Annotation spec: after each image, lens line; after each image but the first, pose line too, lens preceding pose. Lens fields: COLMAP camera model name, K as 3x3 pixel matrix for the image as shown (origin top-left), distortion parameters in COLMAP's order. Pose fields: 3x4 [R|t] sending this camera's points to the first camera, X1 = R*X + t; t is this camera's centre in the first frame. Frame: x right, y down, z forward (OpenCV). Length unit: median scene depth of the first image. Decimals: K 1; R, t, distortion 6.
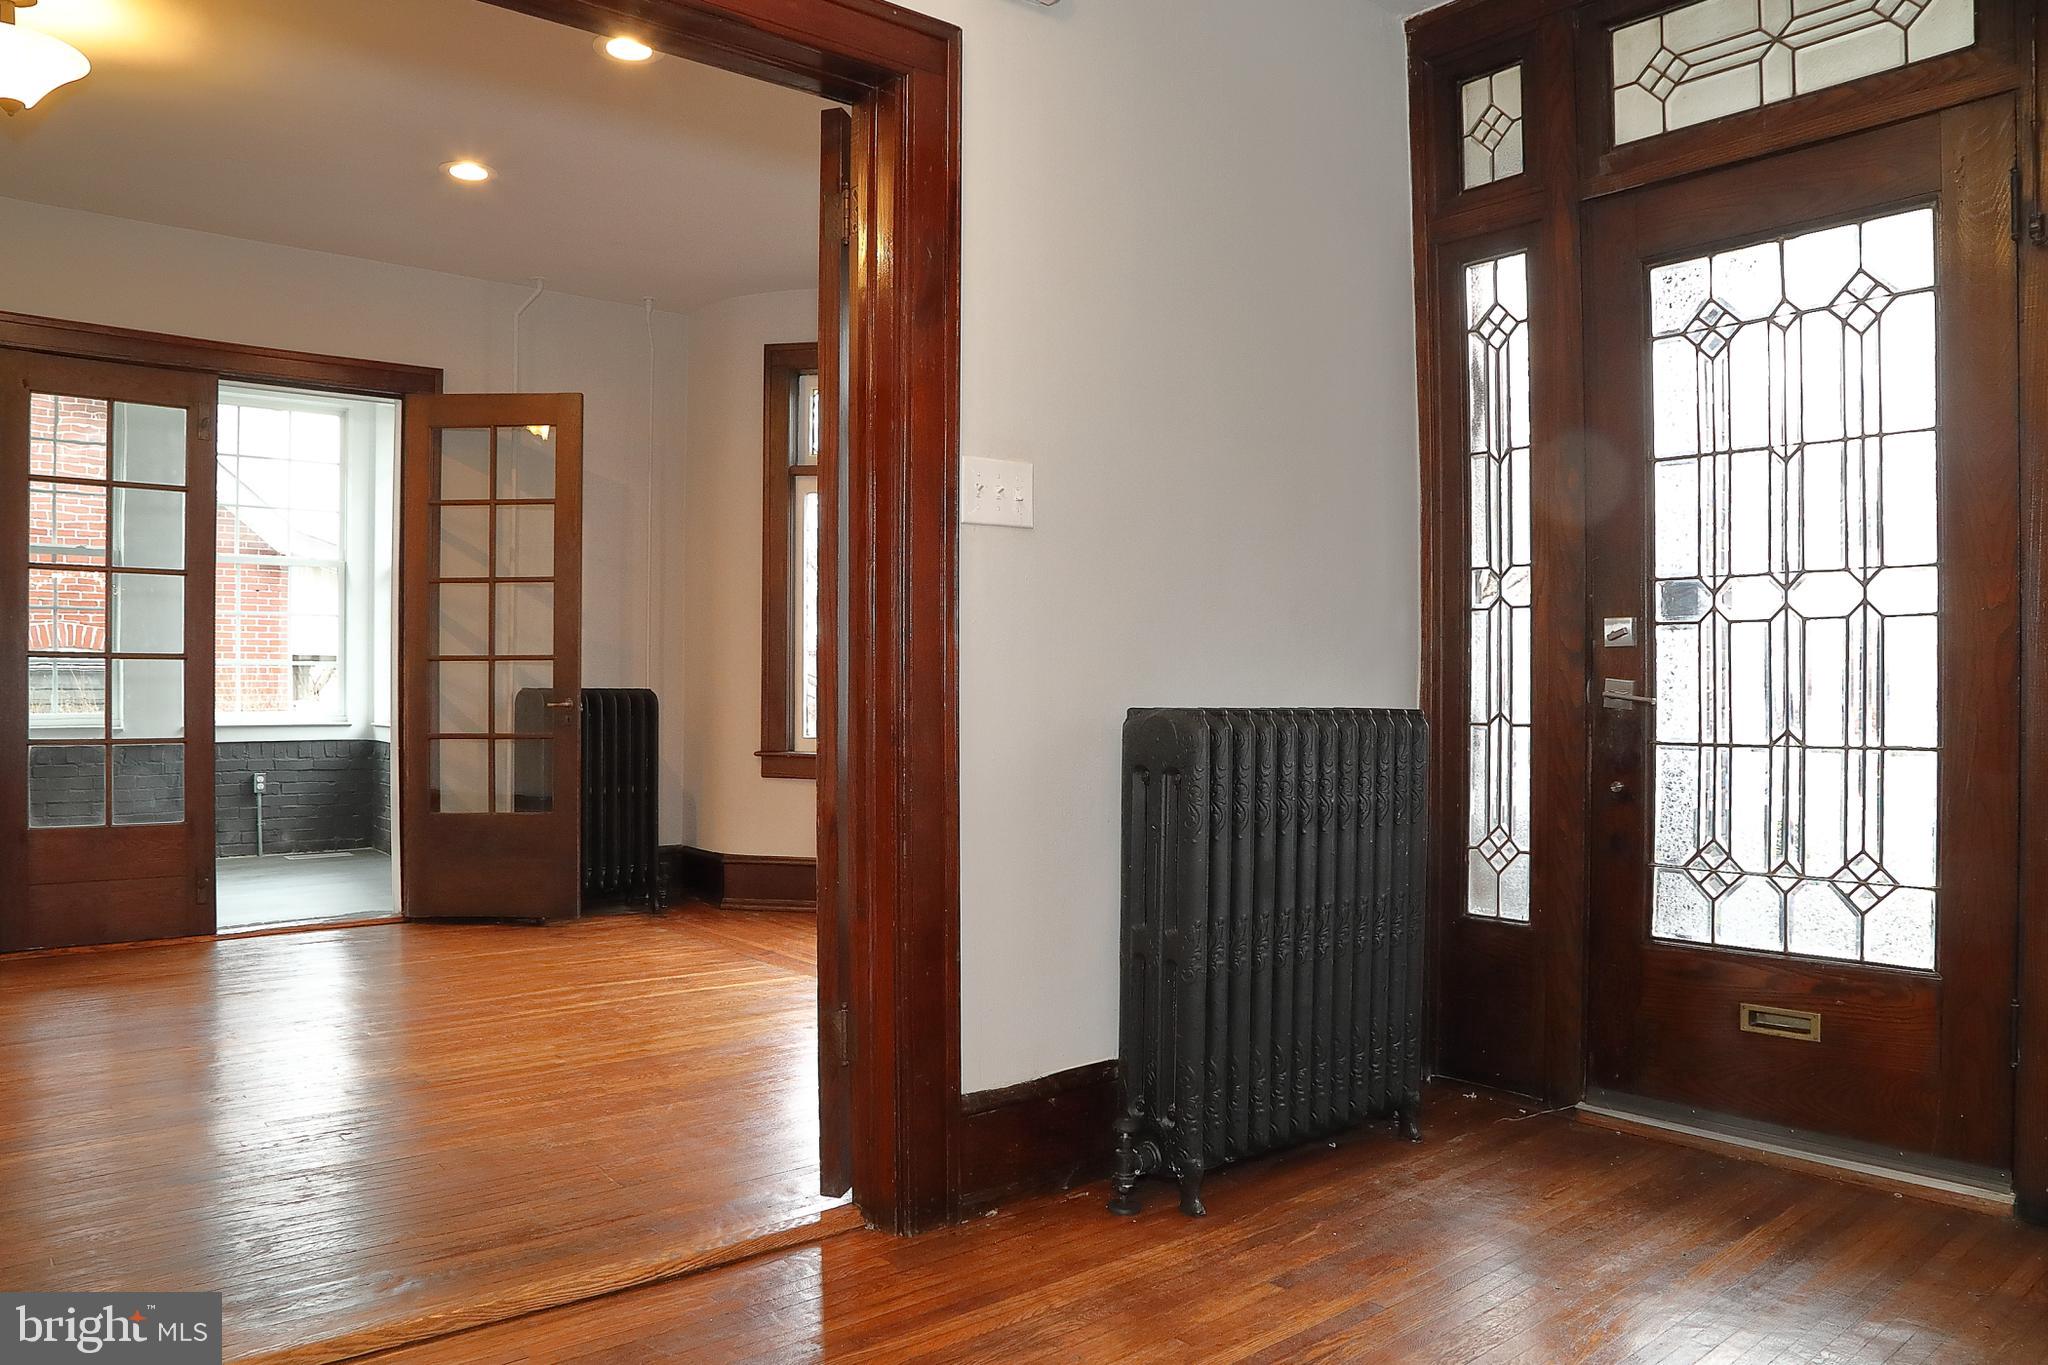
lens RADIAL K [[1407.3, 0, 1030.7], [0, 1407.3, 683.0], [0, 0, 1]] dist [-0.114039, 0.046993]
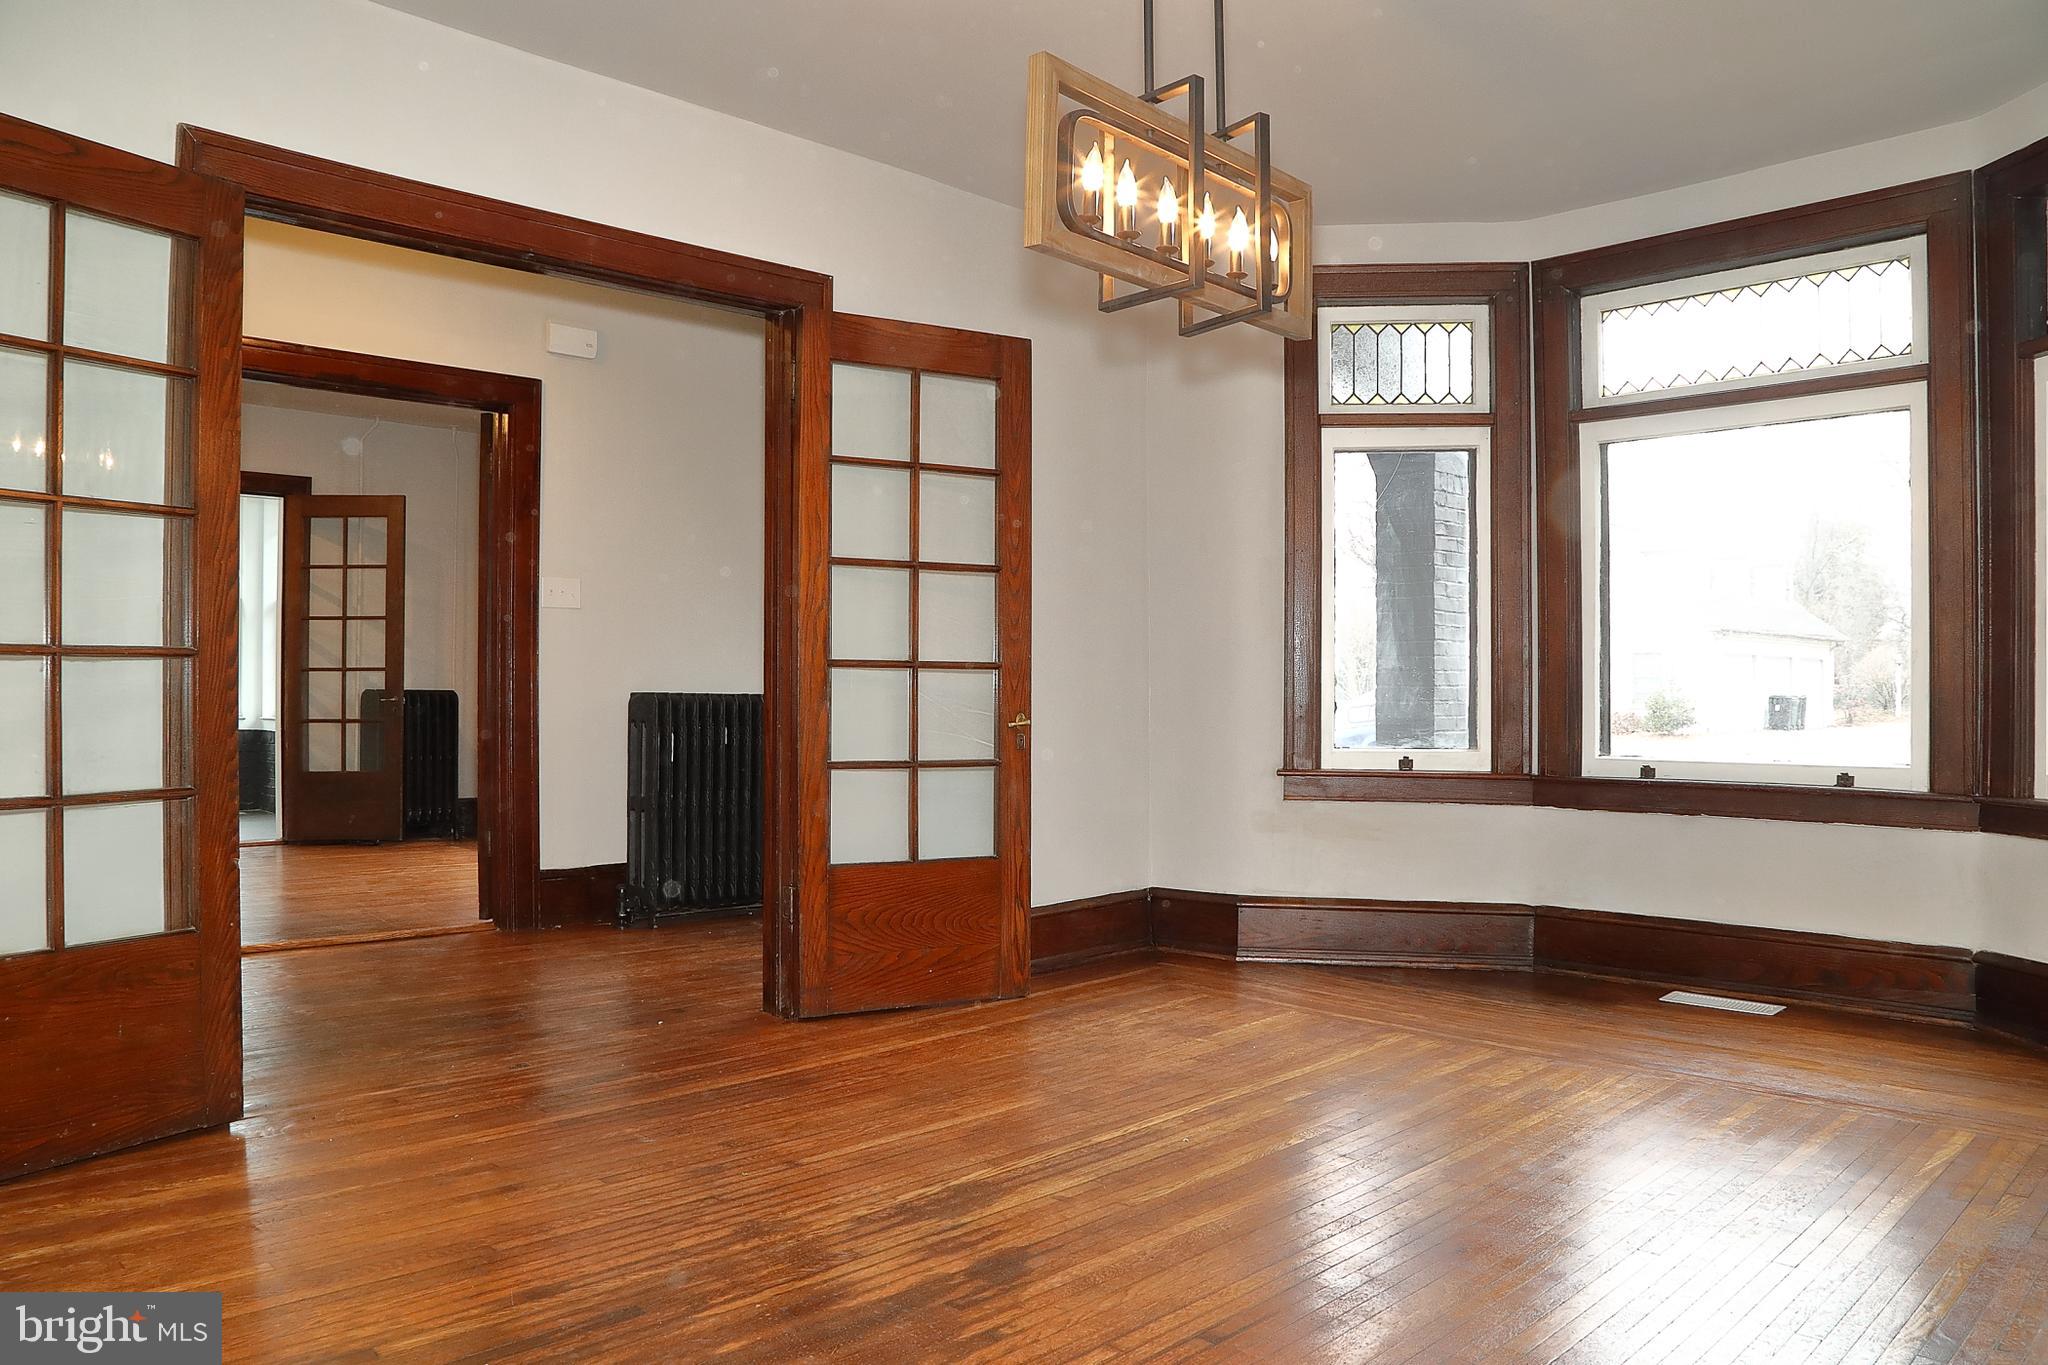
lens RADIAL K [[1407.3, 0, 1025.6], [0, 1407.3, 684.8], [0, 0, 1]] dist [-0.114039, 0.046993]
pose [[0.997651, 0.001445, 0.068493, 0.252591], [-0.000911, 0.999969, -0.007823, 0.010134], [-0.068503, 0.007742, 0.997621, -0.549505]]
